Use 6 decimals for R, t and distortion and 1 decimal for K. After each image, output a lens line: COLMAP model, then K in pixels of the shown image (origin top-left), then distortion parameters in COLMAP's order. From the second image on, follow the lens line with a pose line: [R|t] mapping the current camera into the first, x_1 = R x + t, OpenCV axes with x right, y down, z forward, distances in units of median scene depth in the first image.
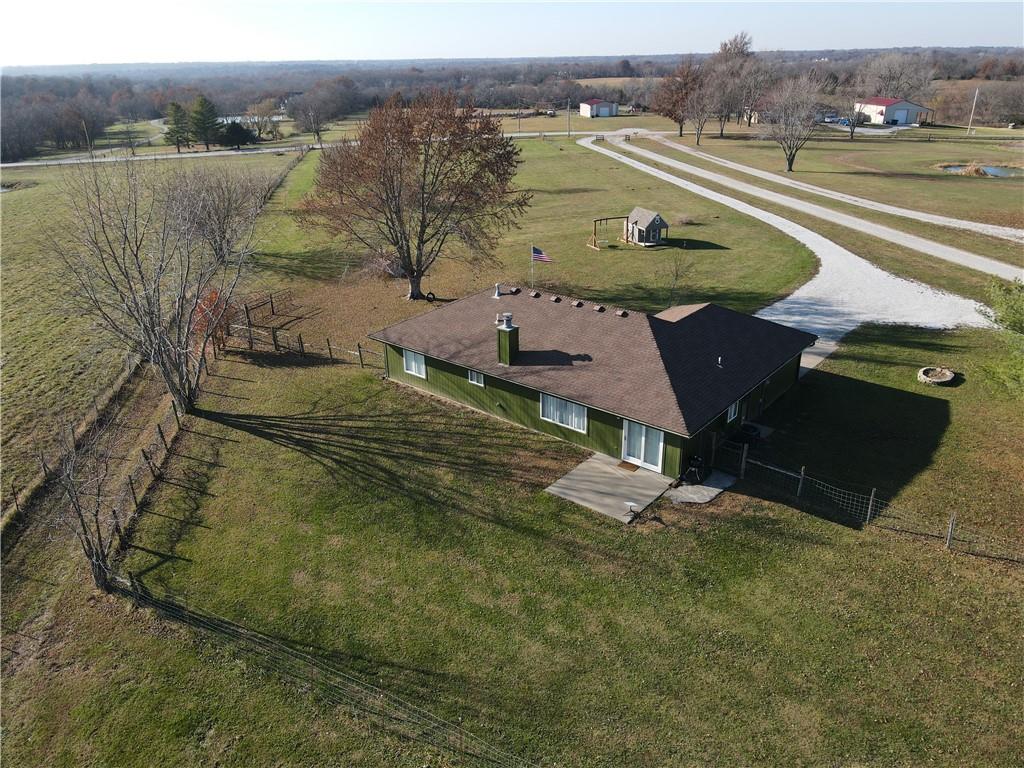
lens RADIAL K [[752.5, 0, 512.1], [0, 752.5, 384.6], [0, 0, 1]] dist [0.023913, 0.003370]
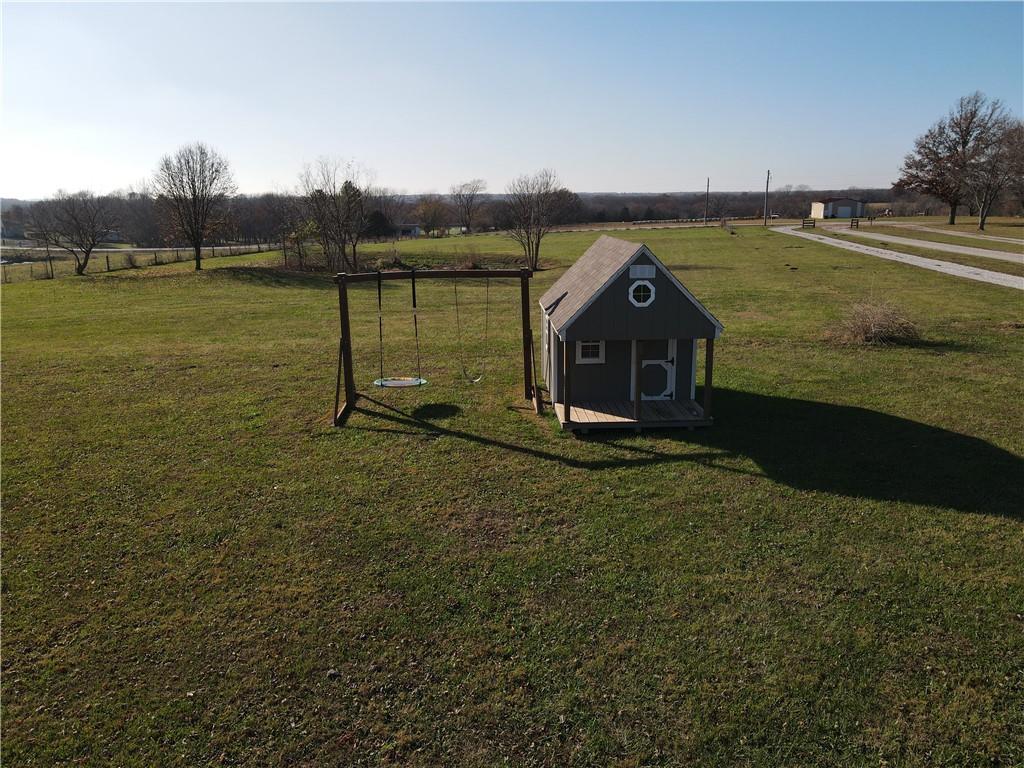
lens RADIAL K [[752.5, 0, 510.3], [0, 752.5, 382.4], [0, 0, 1]] dist [0.023913, 0.003370]
pose [[0.946606, 0.085151, -0.310946, 0.056167], [-0.133067, 0.981696, -0.136260, -0.043690], [0.293651, 0.170362, 0.940609, 0.213732]]
